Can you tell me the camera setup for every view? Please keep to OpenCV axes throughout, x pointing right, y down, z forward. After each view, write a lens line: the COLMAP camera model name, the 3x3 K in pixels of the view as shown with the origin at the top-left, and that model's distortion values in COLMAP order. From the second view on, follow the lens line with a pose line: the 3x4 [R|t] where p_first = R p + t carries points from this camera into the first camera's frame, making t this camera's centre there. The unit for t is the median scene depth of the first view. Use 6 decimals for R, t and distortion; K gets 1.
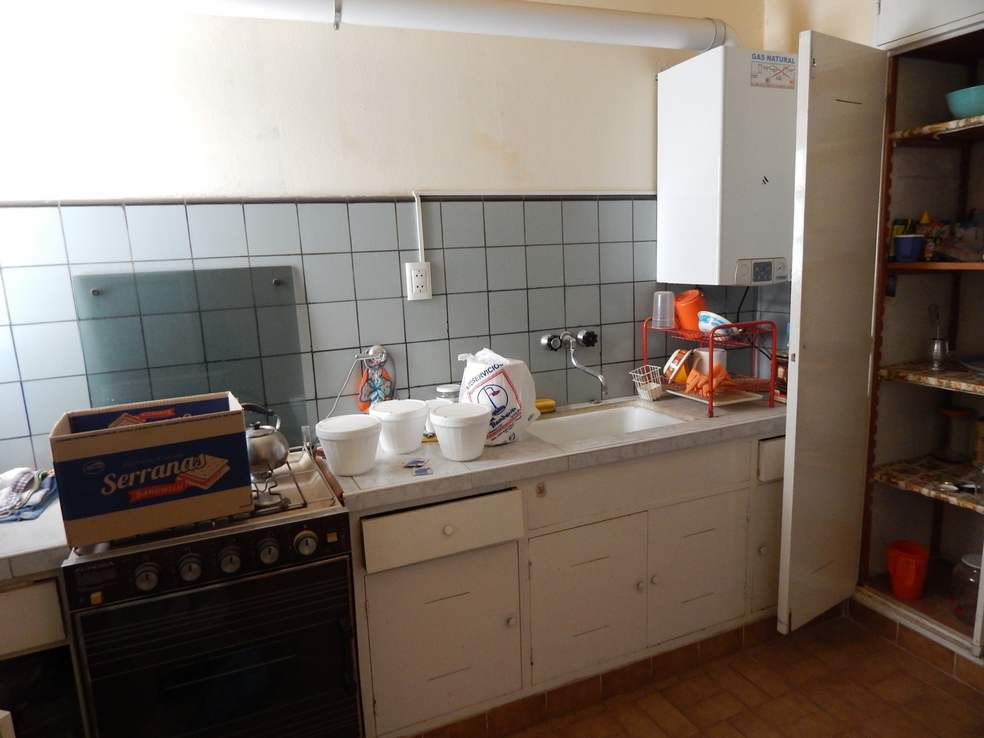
lens RADIAL K [[639.3, 0, 492.0], [0, 639.3, 369.0], [0, 0, 1]] dist [-0.008208, -0.005322]
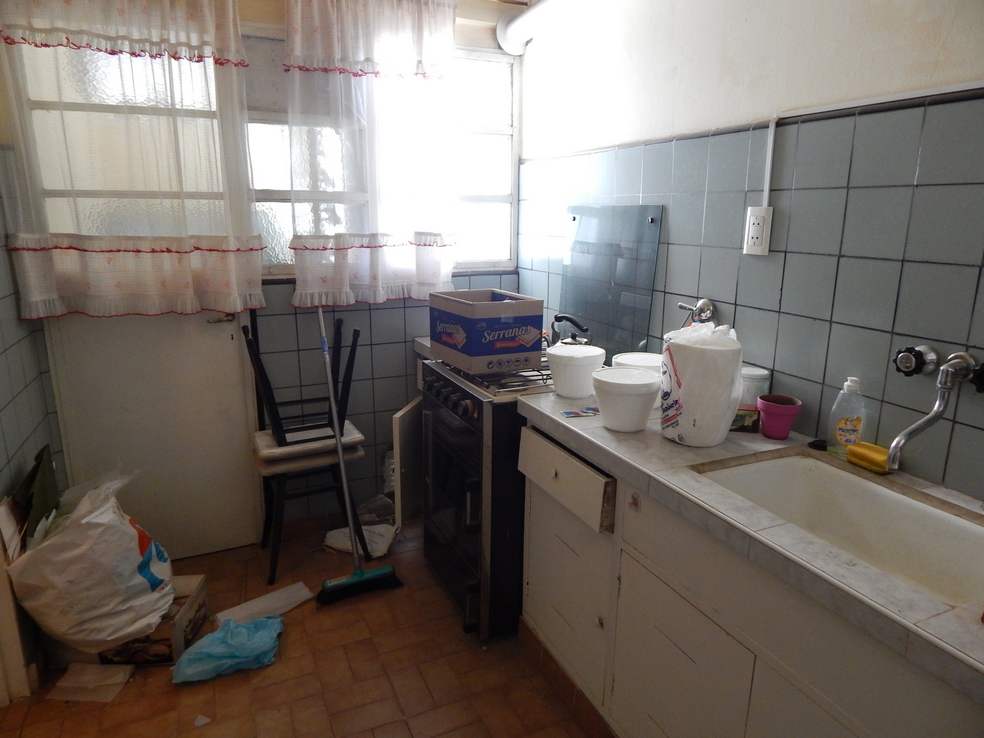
lens RADIAL K [[639.3, 0, 492.0], [0, 639.3, 369.0], [0, 0, 1]] dist [-0.008208, -0.005322]
pose [[0.014680, 0.278891, -0.960210, 0.694811], [-0.183899, 0.944685, 0.271571, -0.130775], [0.982836, 0.172595, 0.065155, 0.657081]]
